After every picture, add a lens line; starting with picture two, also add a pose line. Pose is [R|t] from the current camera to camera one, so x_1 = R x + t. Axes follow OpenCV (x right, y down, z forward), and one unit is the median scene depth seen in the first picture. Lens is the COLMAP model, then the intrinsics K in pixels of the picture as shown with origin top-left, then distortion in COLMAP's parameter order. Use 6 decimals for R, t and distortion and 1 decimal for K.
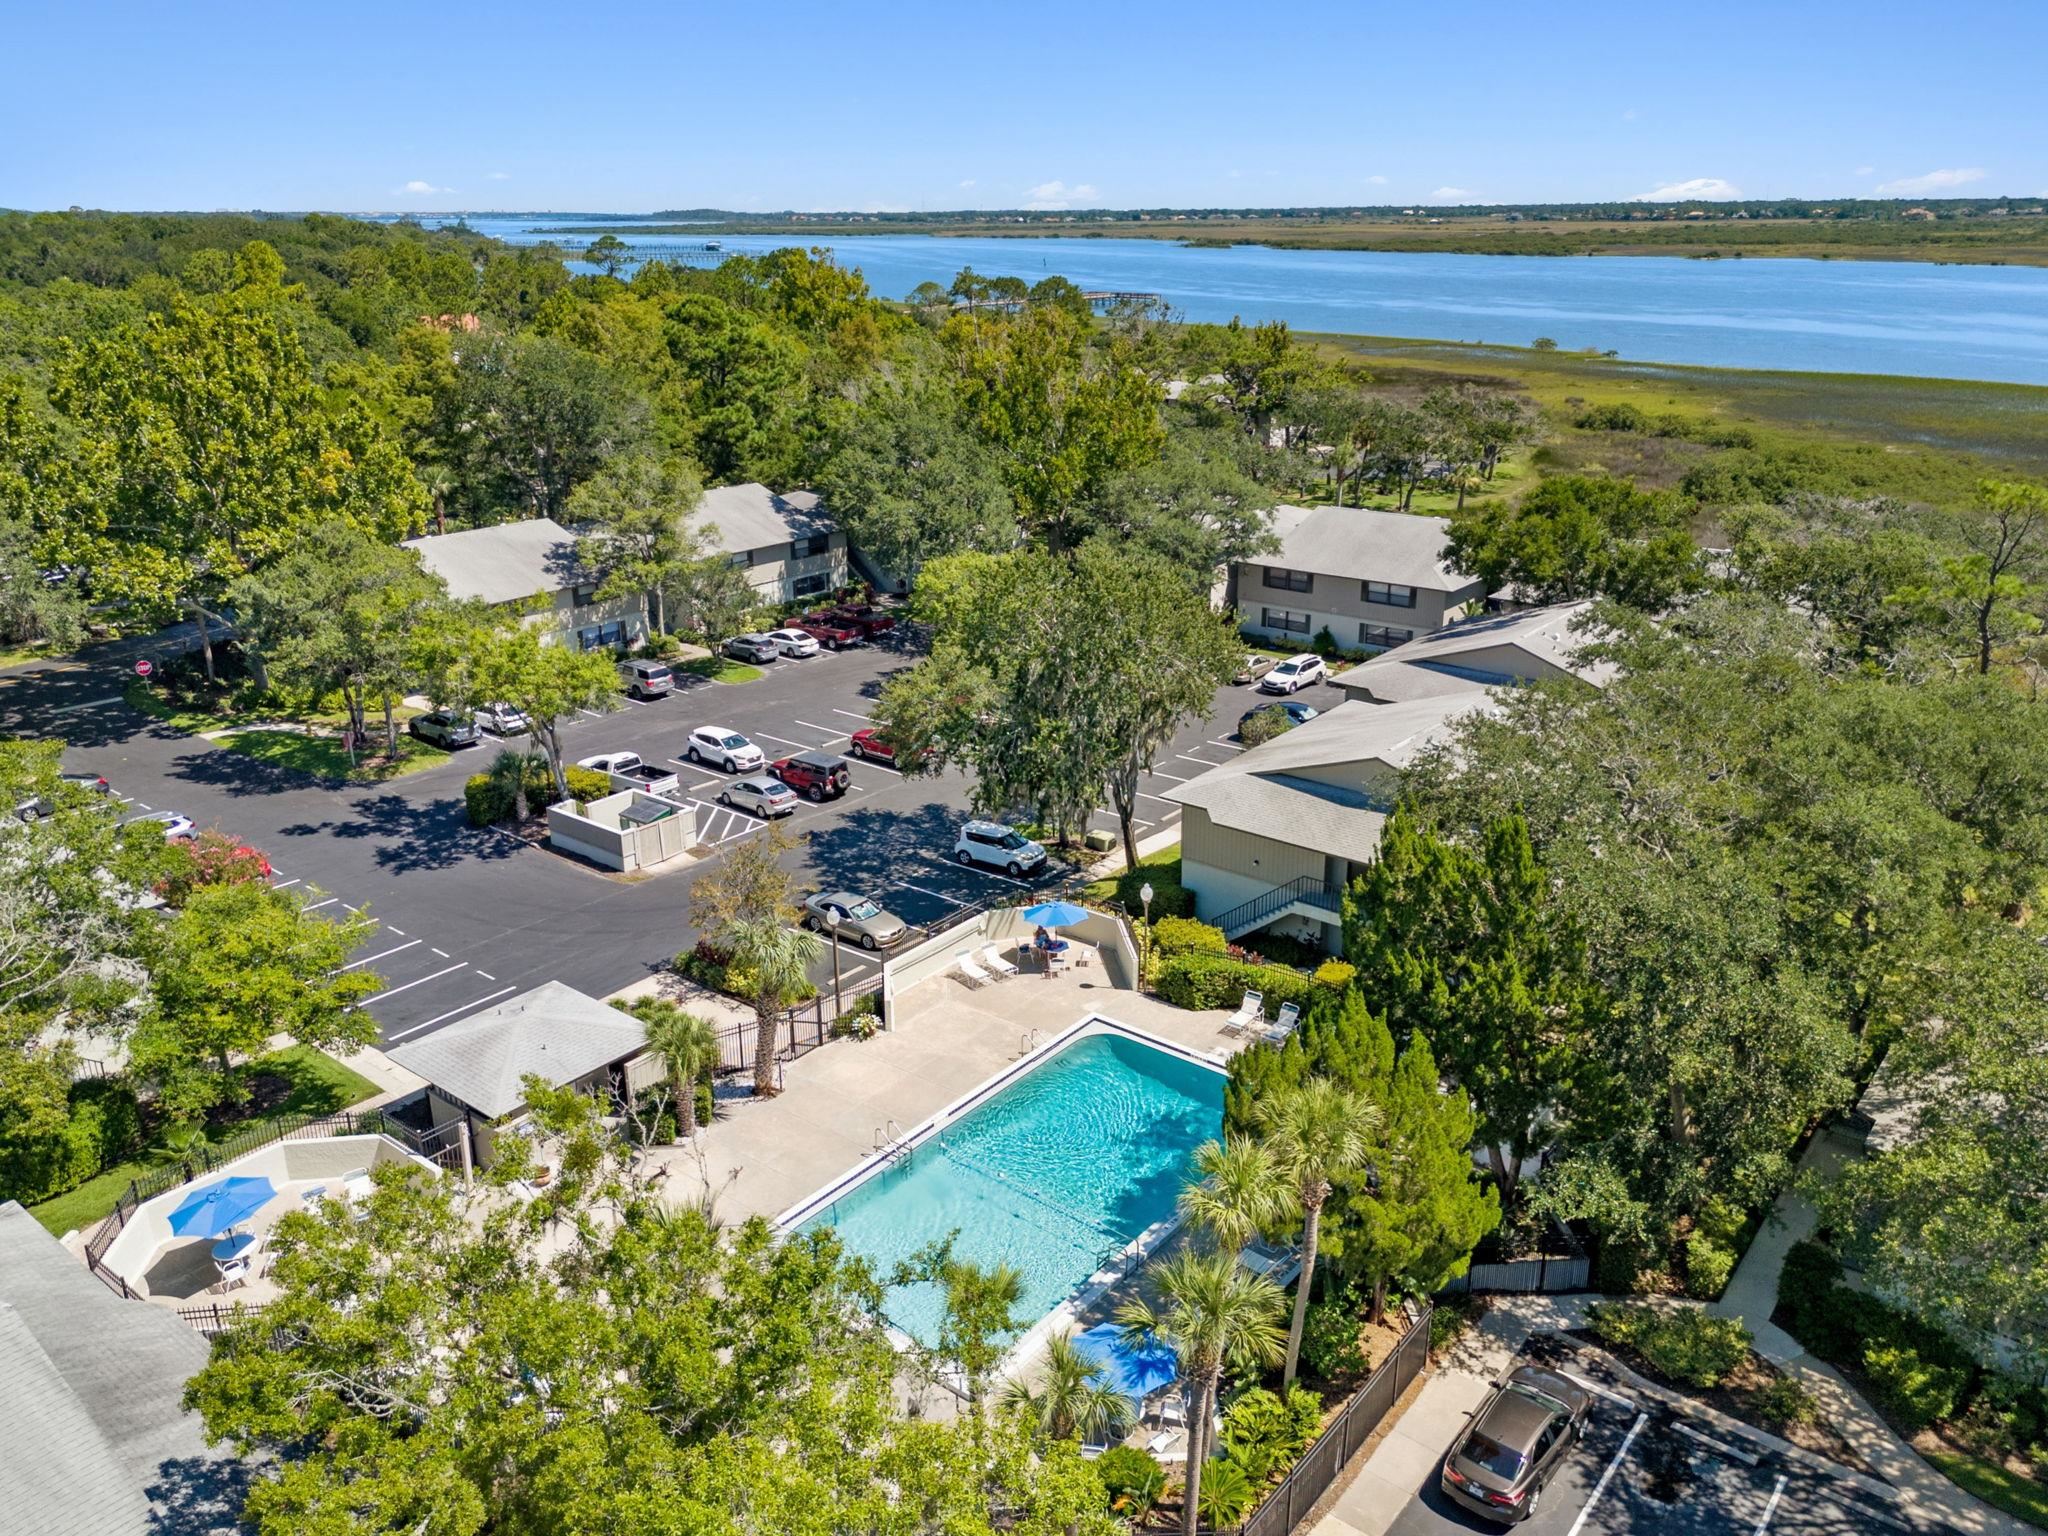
lens RADIAL K [[1579.3, 0, 1024.0], [0, 1579.3, 768.0], [0, 0, 1]] dist [0.010035, -0.000082]
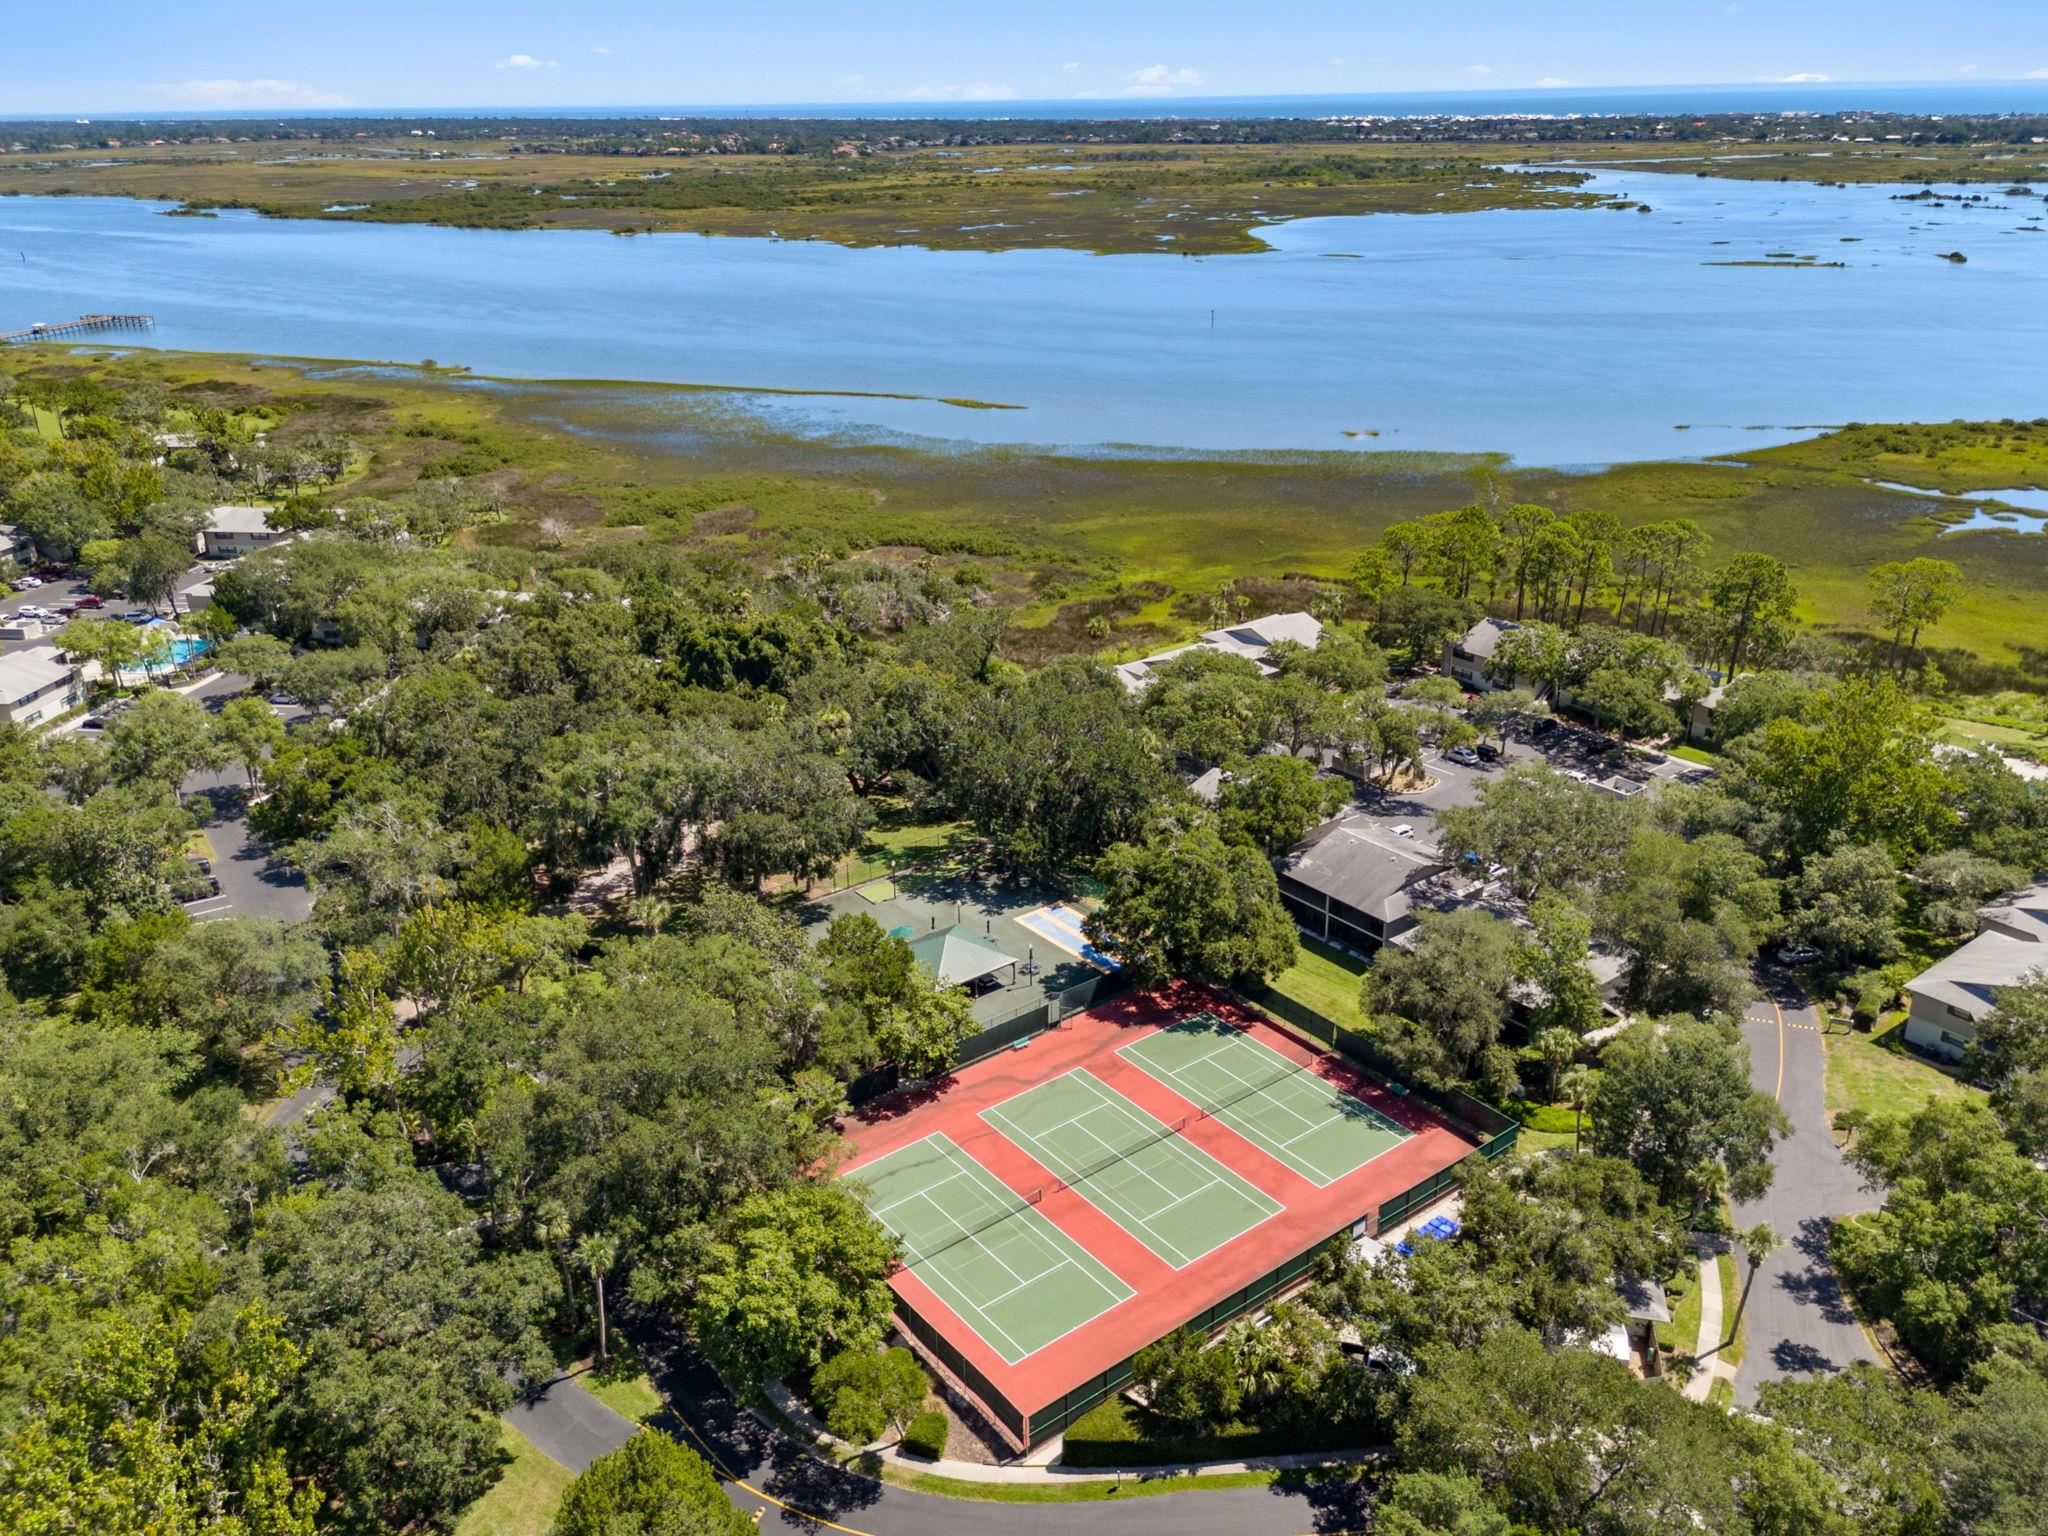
lens RADIAL K [[1579.3, 0, 1024.0], [0, 1579.3, 768.0], [0, 0, 1]] dist [0.010035, -0.000082]
pose [[0.845108, -0.206232, 0.493215, -0.107231], [0.182484, 0.978466, 0.096453, 0.275437], [-0.502486, 0.008491, 0.864543, -2.164094]]
